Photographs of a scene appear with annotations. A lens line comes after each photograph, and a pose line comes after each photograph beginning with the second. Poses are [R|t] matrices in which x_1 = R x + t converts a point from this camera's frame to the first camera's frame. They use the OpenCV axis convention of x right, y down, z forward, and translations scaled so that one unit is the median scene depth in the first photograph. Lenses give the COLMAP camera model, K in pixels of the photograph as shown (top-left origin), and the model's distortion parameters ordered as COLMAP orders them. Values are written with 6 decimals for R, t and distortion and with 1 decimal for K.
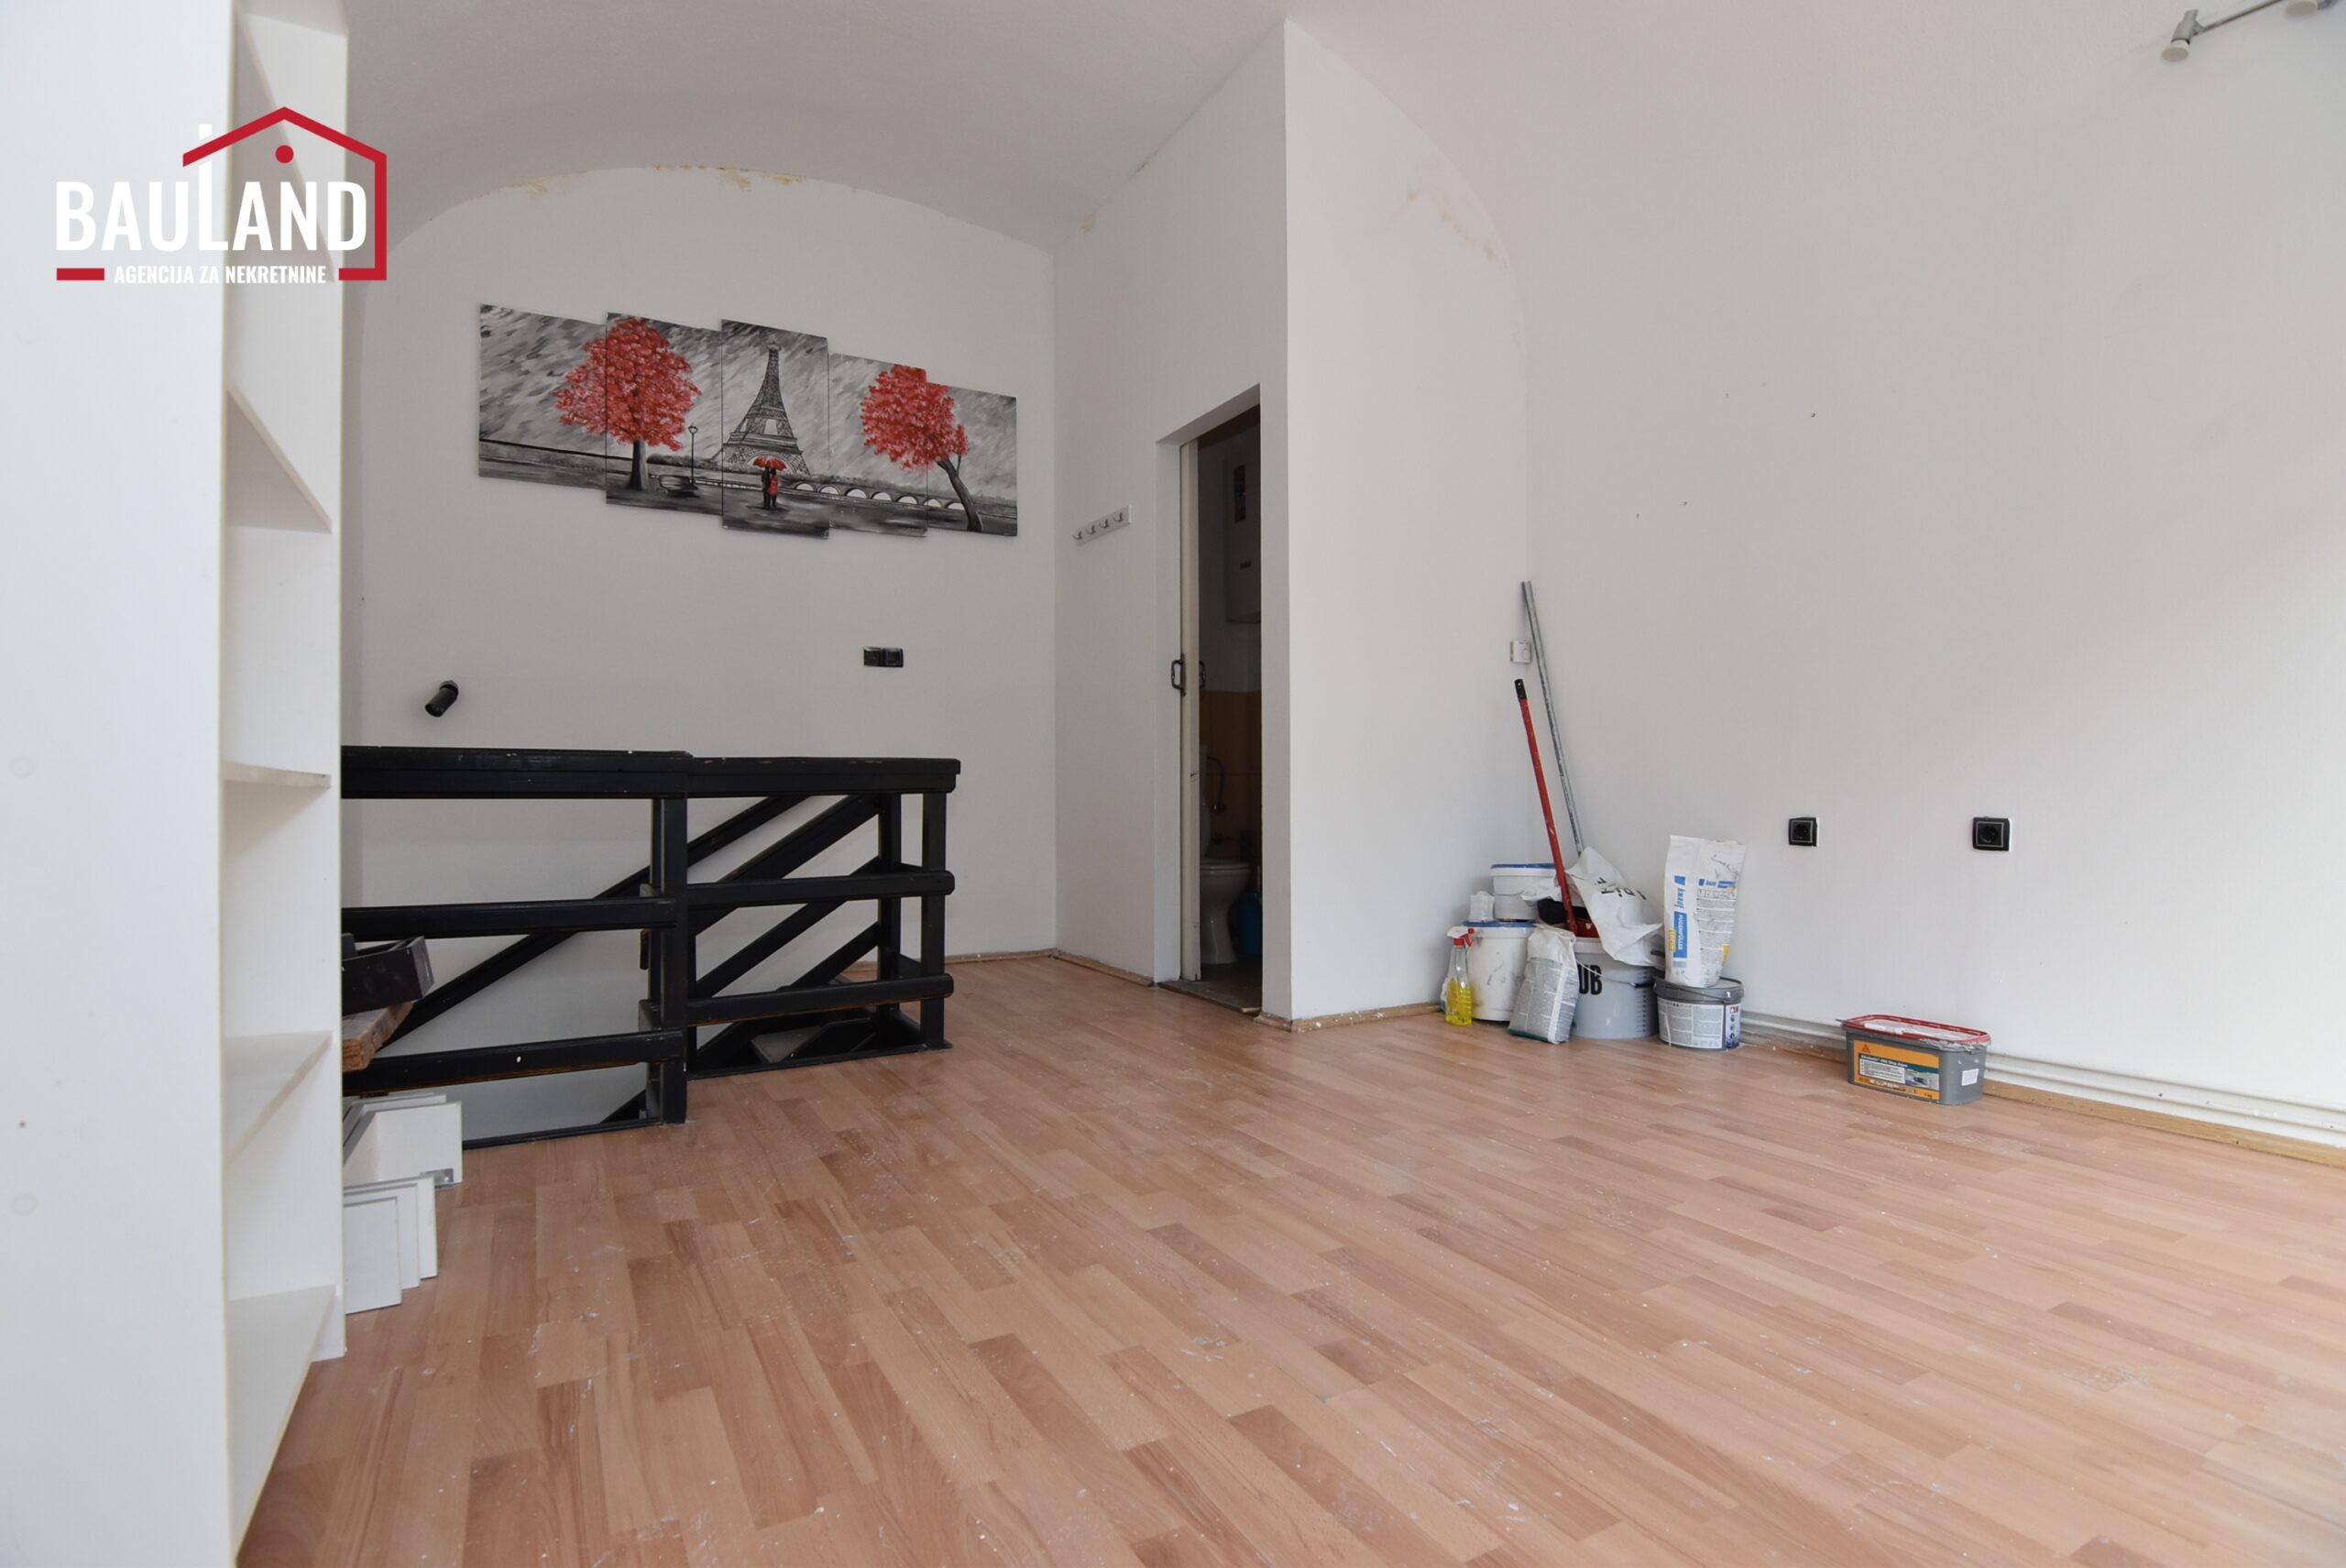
lens RADIAL K [[1136.4, 0, 1170.7], [0, 1136.4, 789.0], [0, 0, 1]] dist [-0.002441, -0.012738]
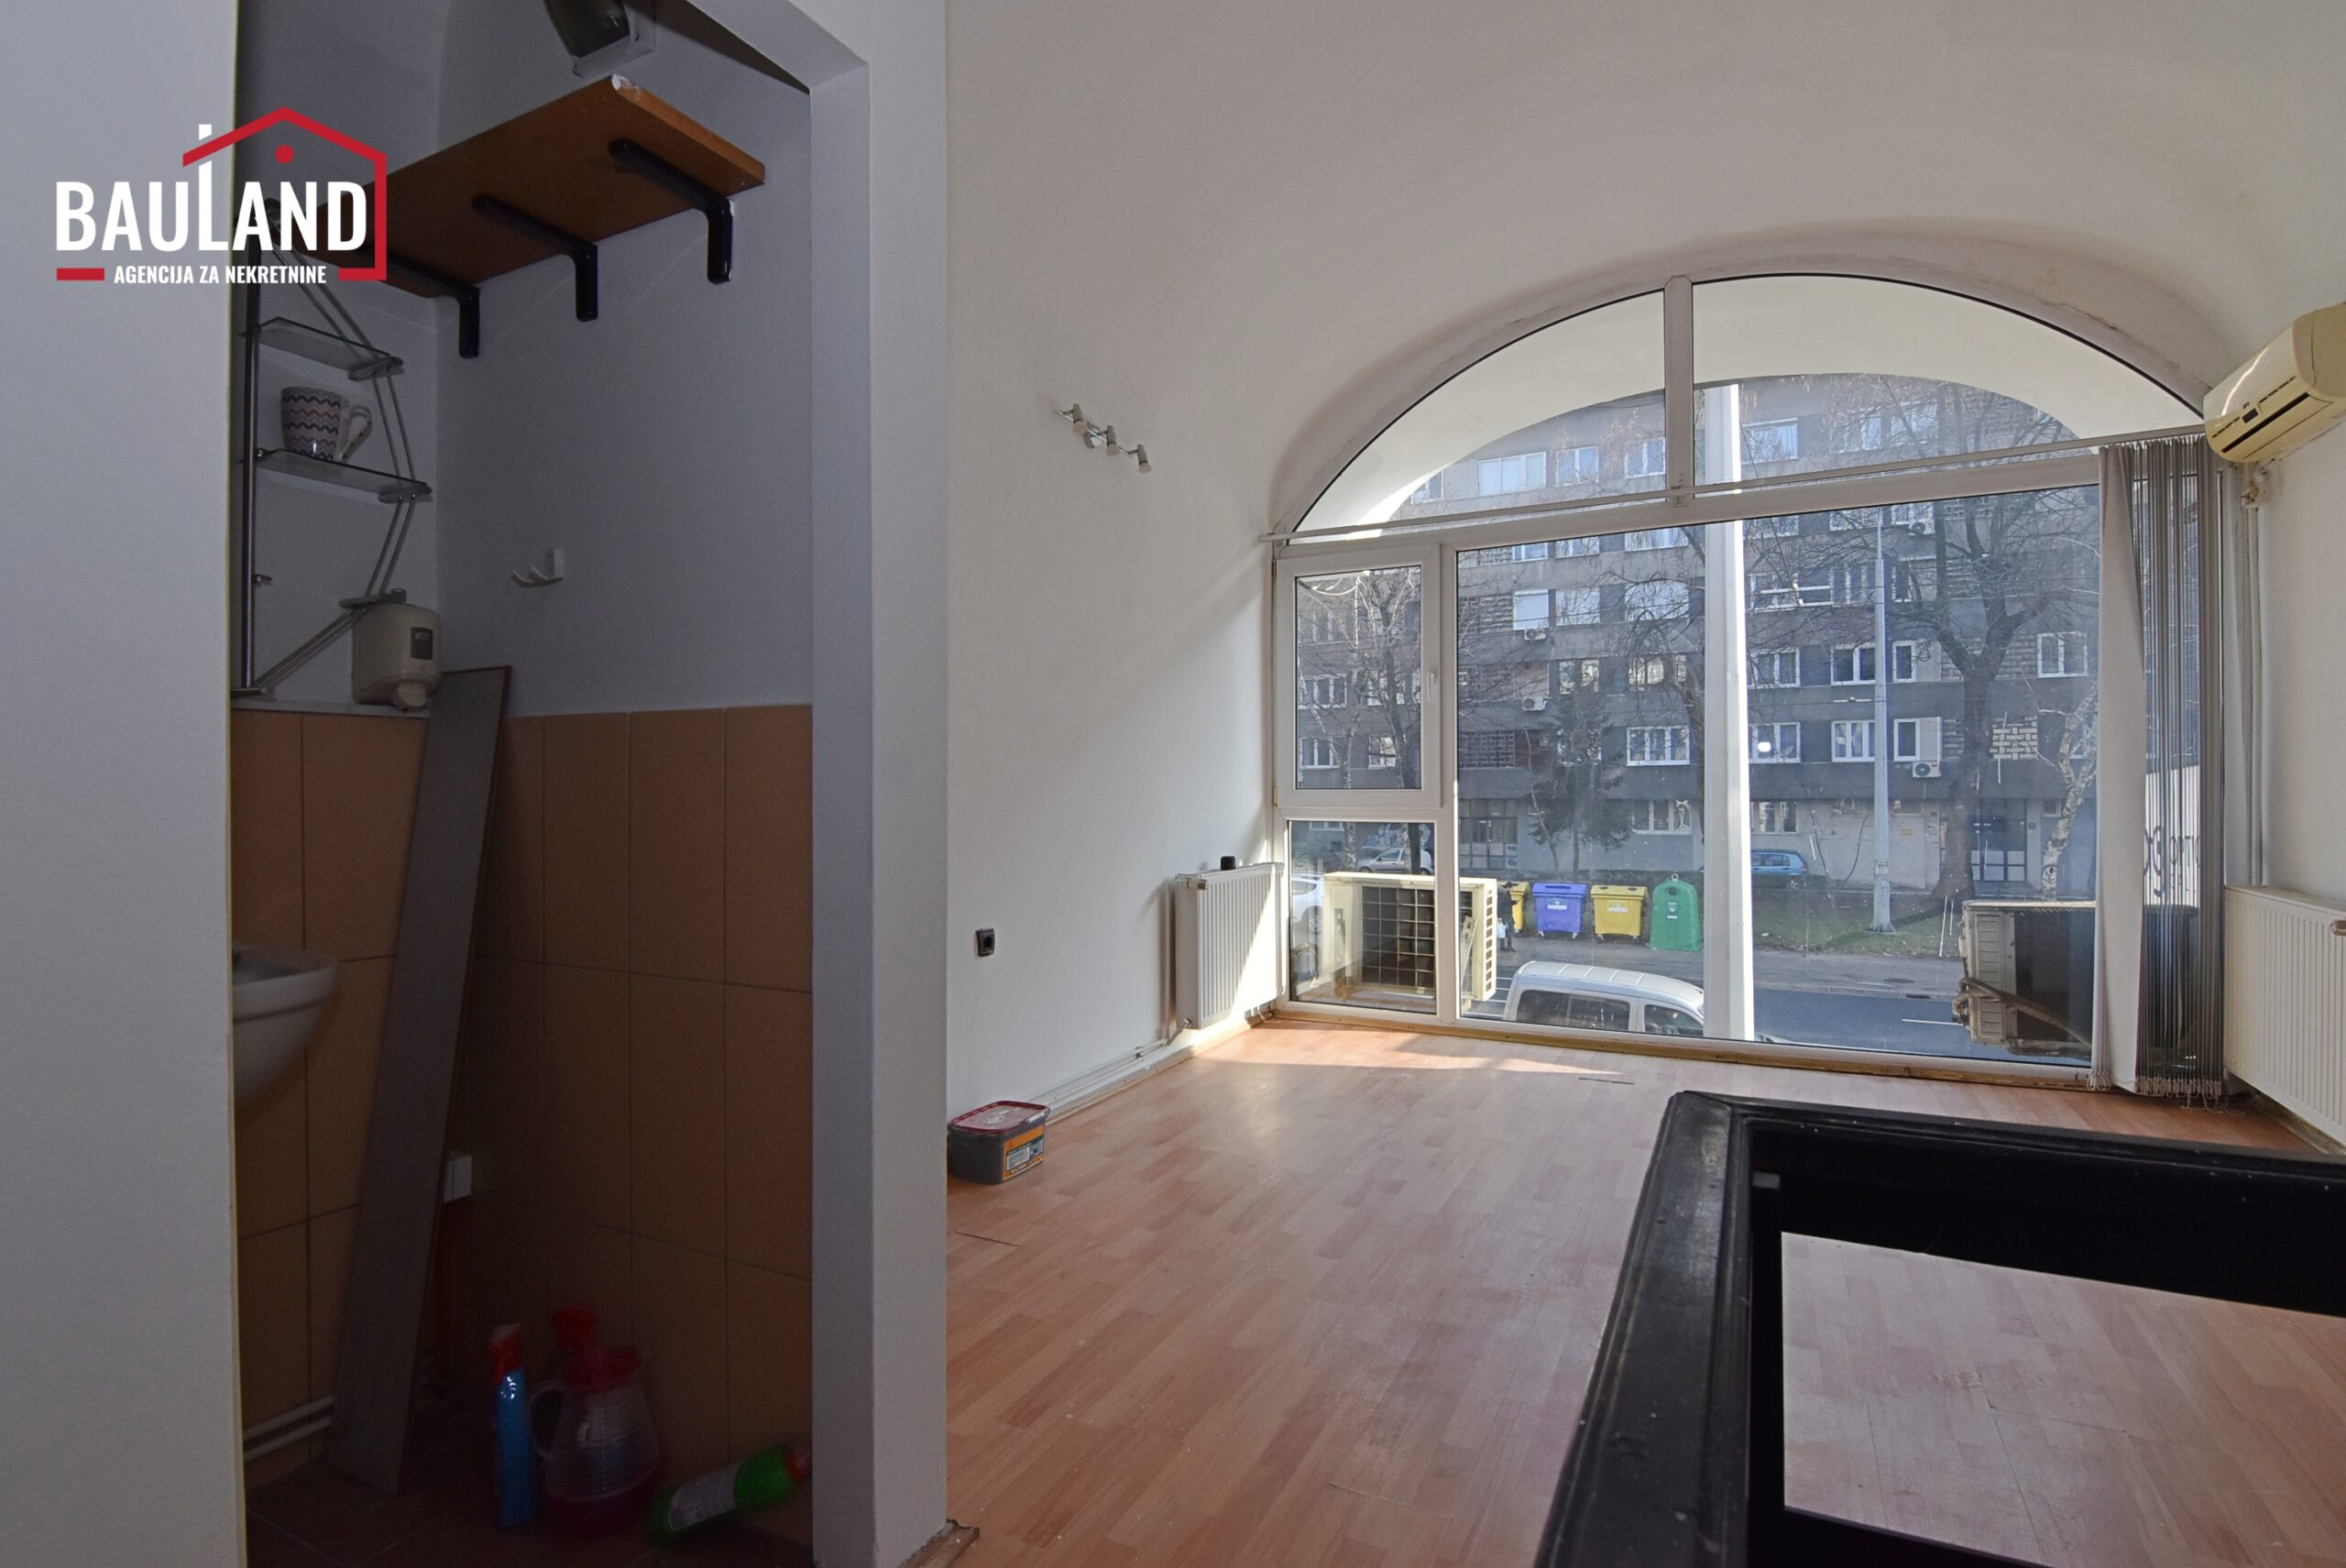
lens RADIAL K [[1136.4, 0, 1170.7], [0, 1136.4, 789.0], [0, 0, 1]] dist [-0.002441, -0.012738]
pose [[-0.552001, 0.005640, 0.833825, -0.275986], [0.005884, 0.999979, -0.002868, -0.079455], [-0.833823, 0.003322, -0.552022, 0.980034]]
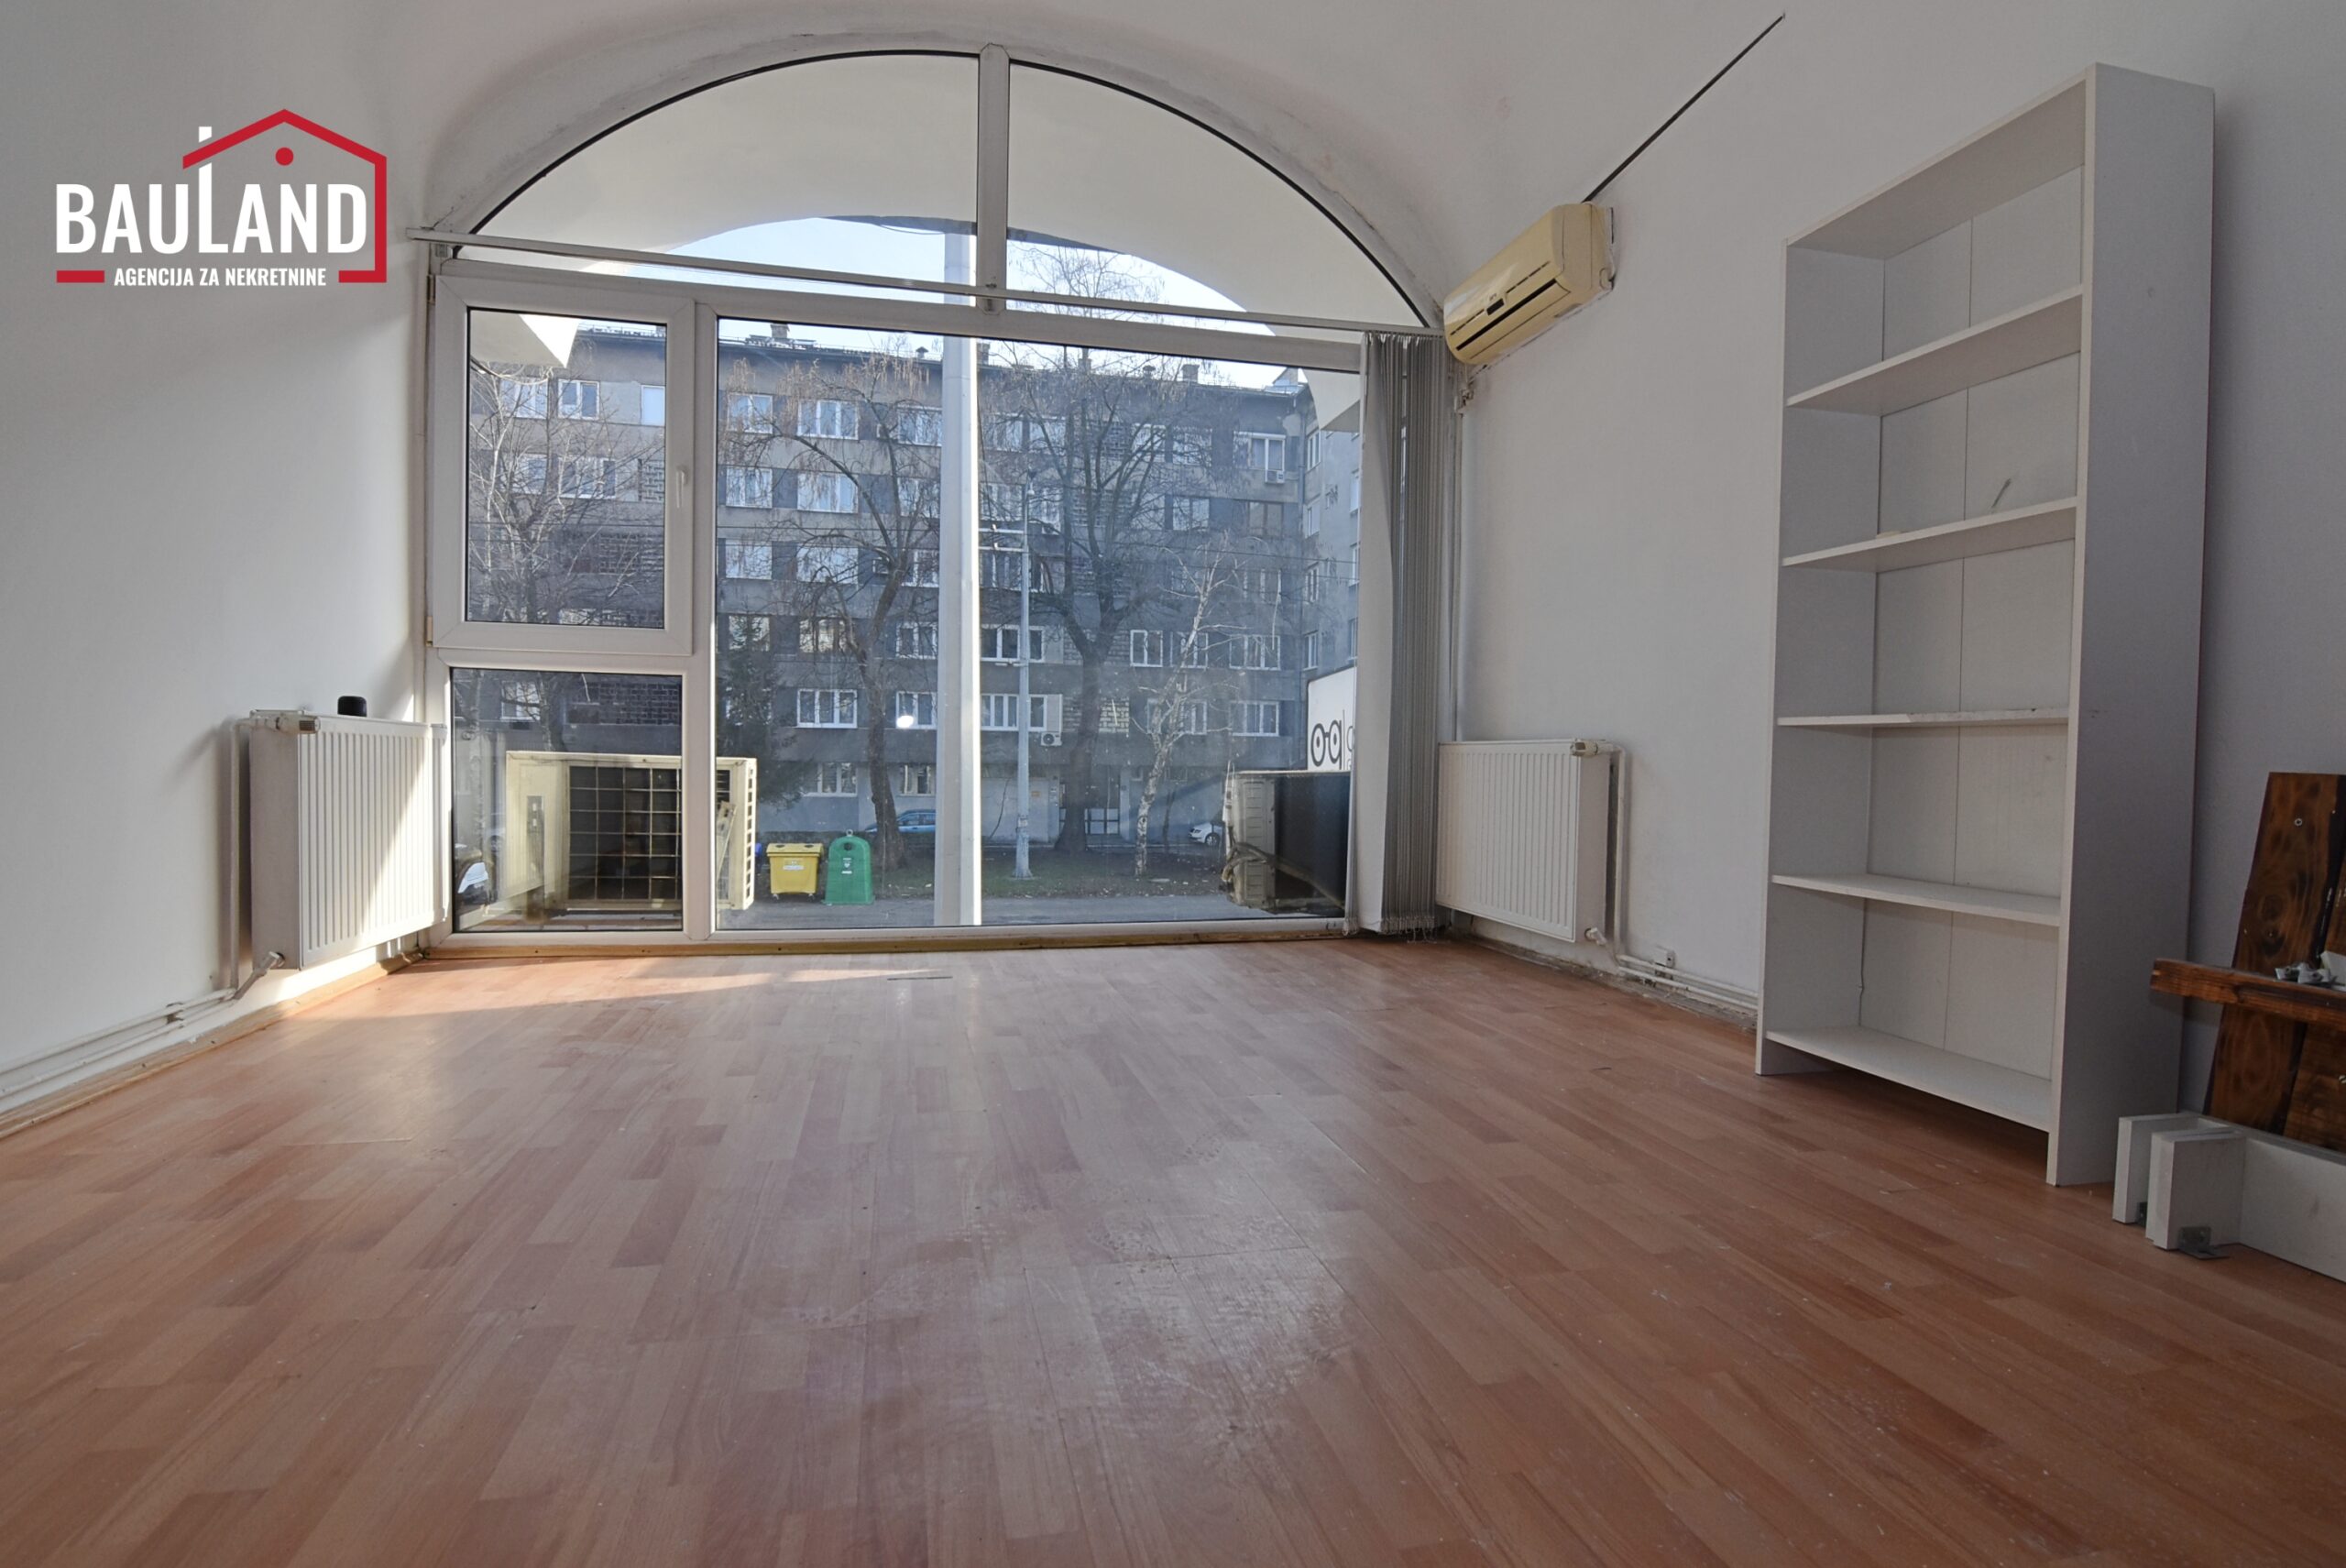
lens RADIAL K [[1153.2, 0, 1167.9], [0, 1153.2, 788.1], [0, 0, 1]] dist [0.001221, -0.015102]
pose [[-0.960077, -0.016185, 0.279267, -0.054958], [-0.011276, 0.999753, 0.019175, 0.021403], [-0.279509, 0.015260, -0.960022, 0.856158]]
